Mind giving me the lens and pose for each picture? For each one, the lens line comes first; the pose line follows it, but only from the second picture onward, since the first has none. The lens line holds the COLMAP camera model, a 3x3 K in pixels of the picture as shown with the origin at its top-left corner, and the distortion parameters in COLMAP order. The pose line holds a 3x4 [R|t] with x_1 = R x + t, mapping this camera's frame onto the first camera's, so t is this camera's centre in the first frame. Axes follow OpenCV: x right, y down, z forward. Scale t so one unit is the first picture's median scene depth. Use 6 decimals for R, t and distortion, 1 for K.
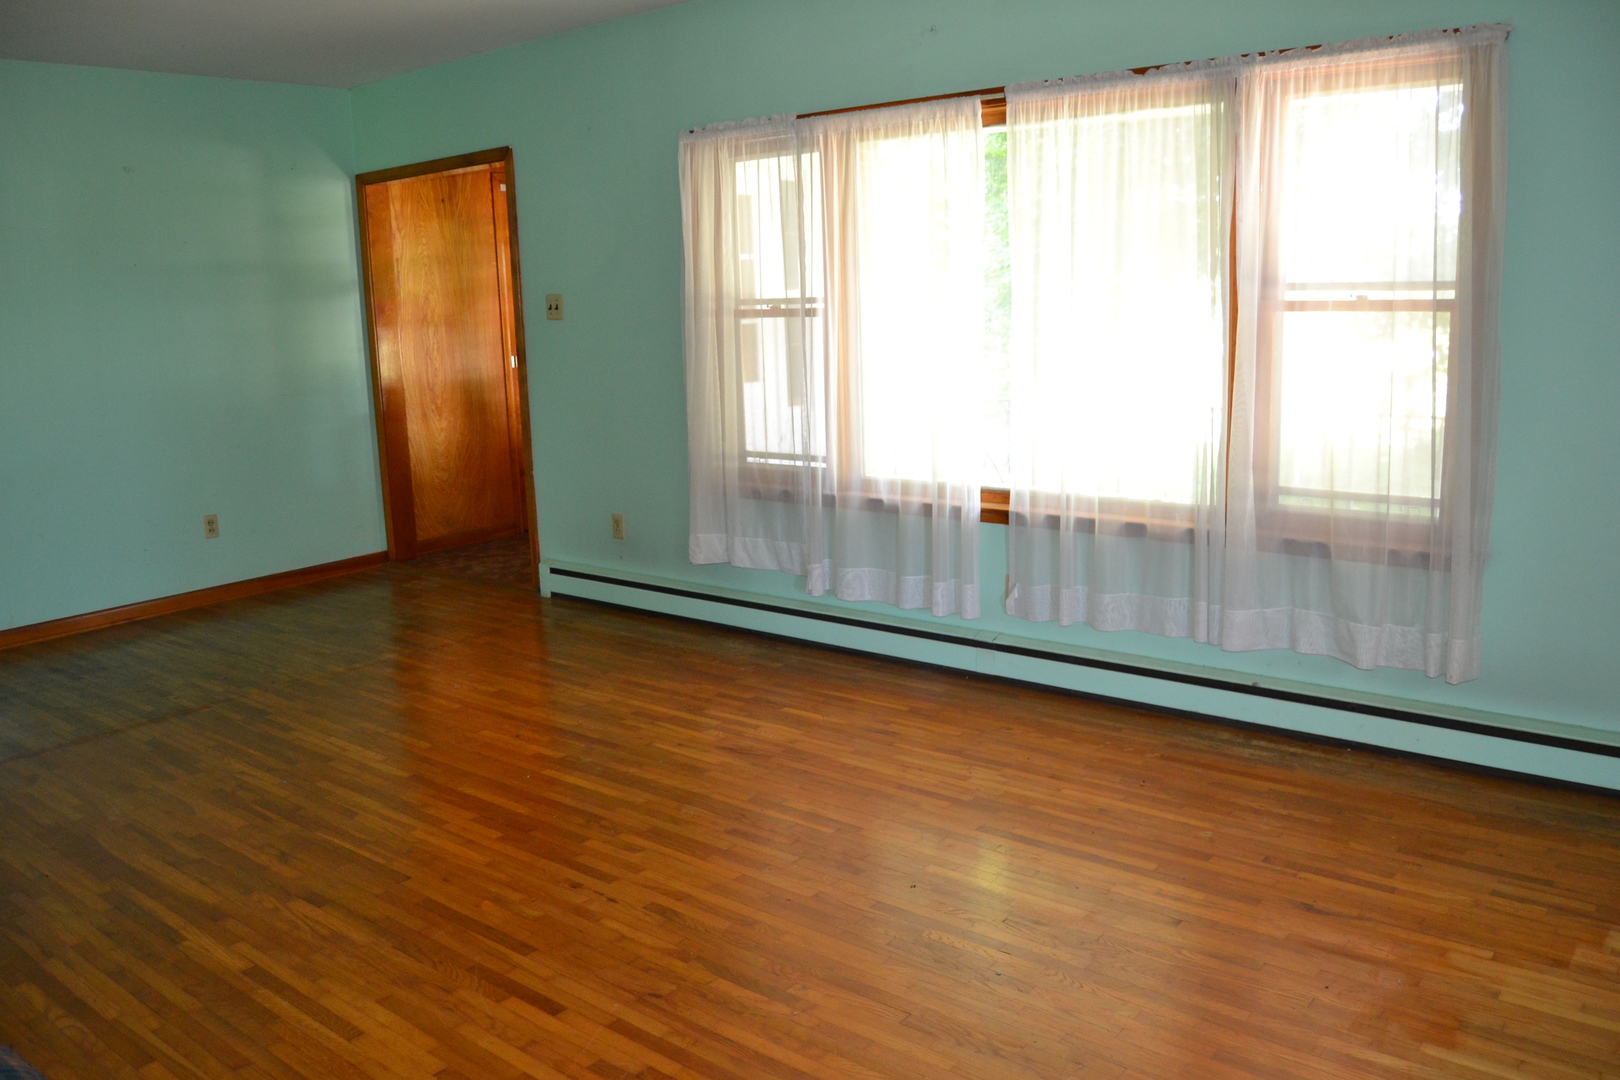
lens RADIAL K [[1284.1, 0, 798.2], [0, 1284.1, 541.3], [0, 0, 1]] dist [-0.059421, 0.006821]
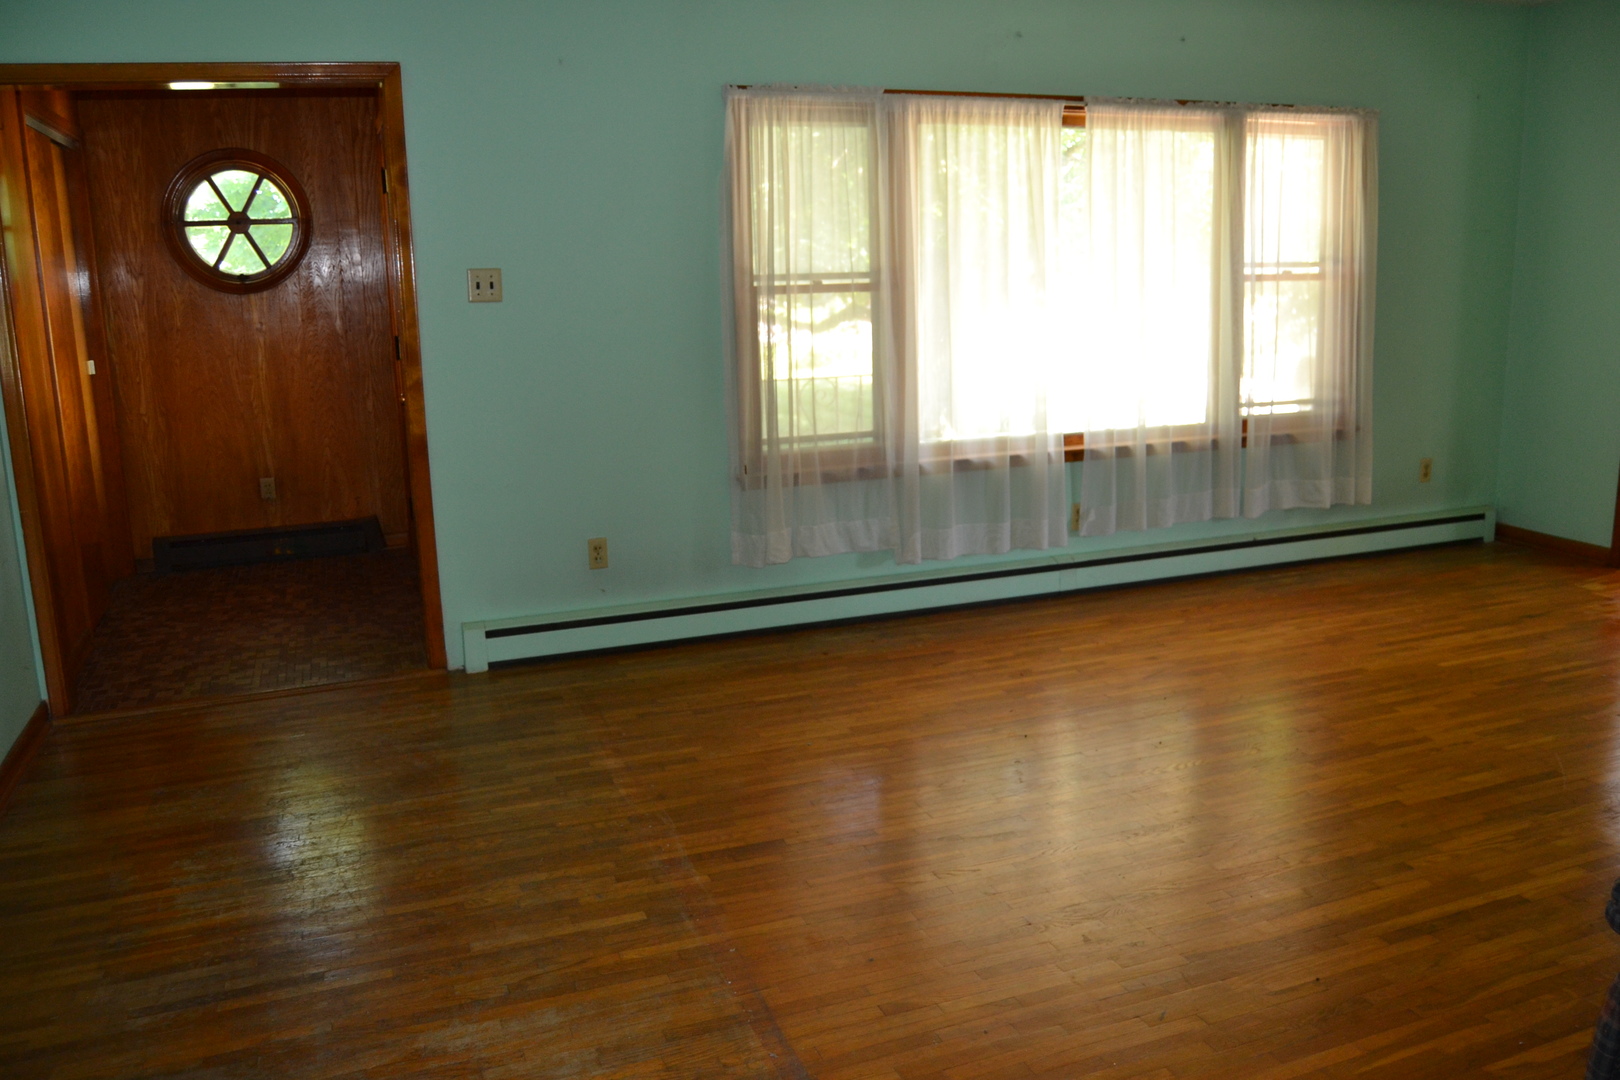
lens RADIAL K [[1321.6, 0, 774.4], [0, 1321.6, 539.1], [0, 0, 1]] dist [-0.036549, 0.004298]
pose [[0.490483, -0.157847, 0.857036, -1.112446], [0.170752, 0.981803, 0.083105, -0.098933], [-0.854559, 0.105579, 0.508510, 0.659374]]
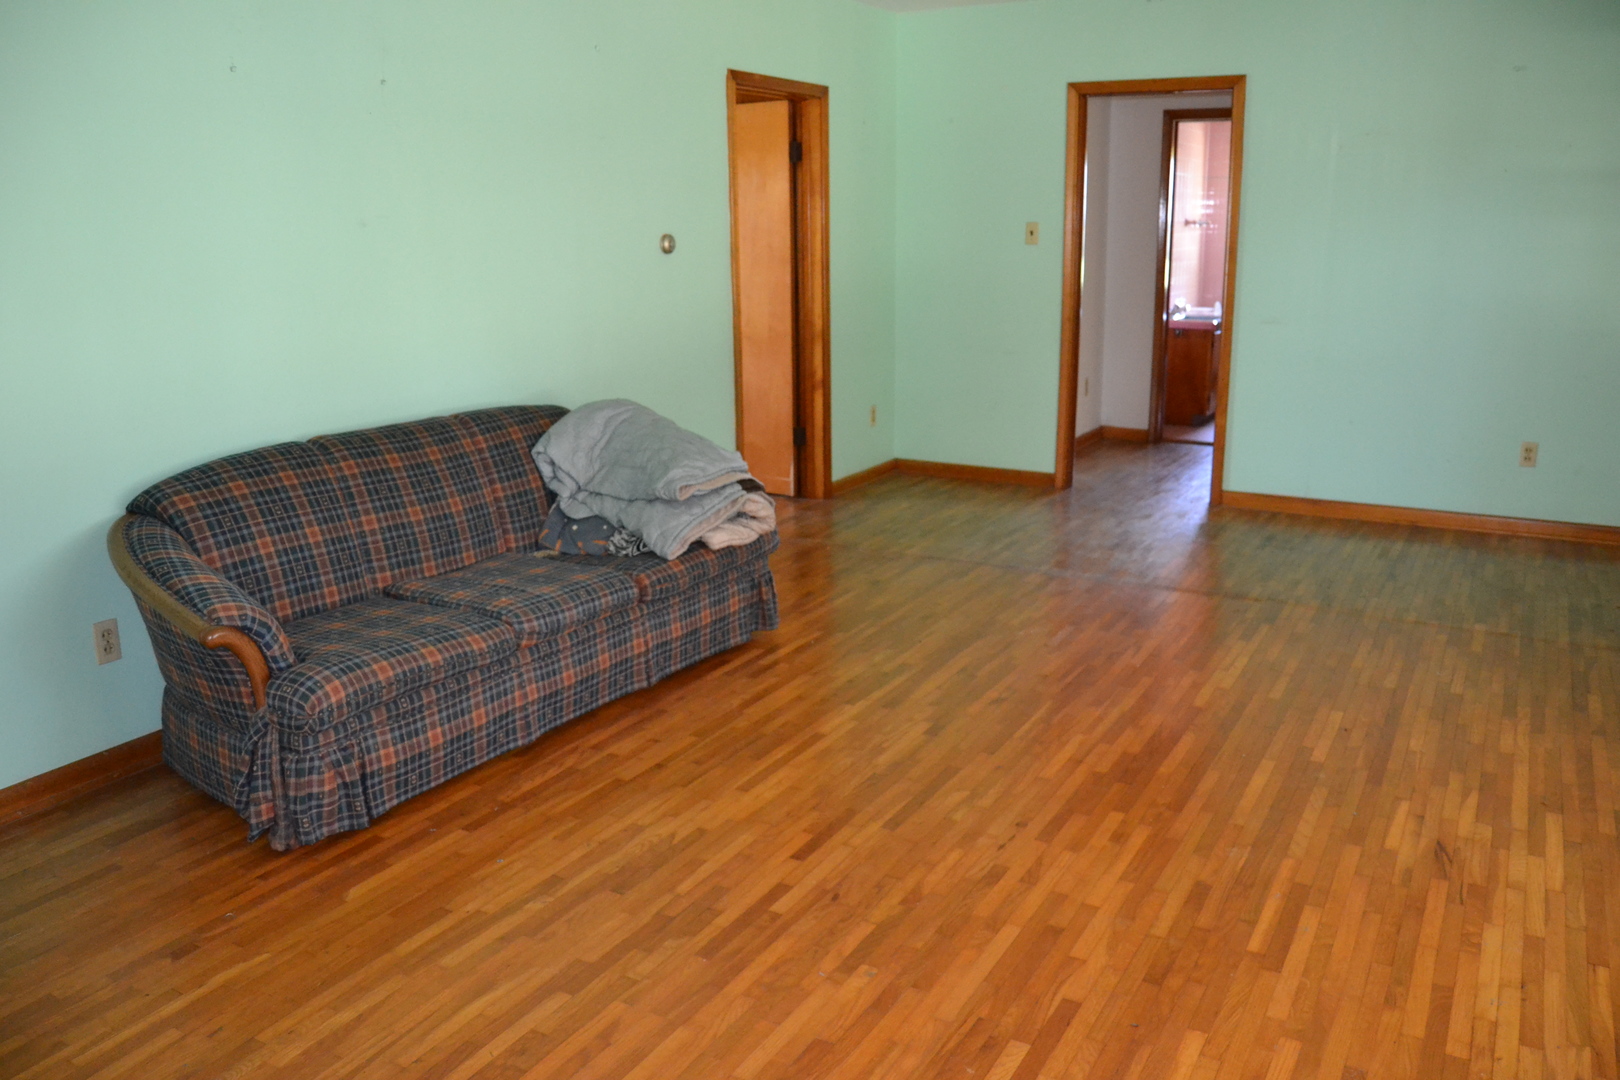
lens RADIAL K [[1284.1, 0, 798.2], [0, 1284.1, 541.3], [0, 0, 1]] dist [-0.059421, 0.006821]
pose [[0.168562, 0.268843, -0.948320, 0.506724], [-0.184286, 0.953718, 0.237617, -0.107329], [0.968311, 0.134708, 0.210305, 0.444187]]
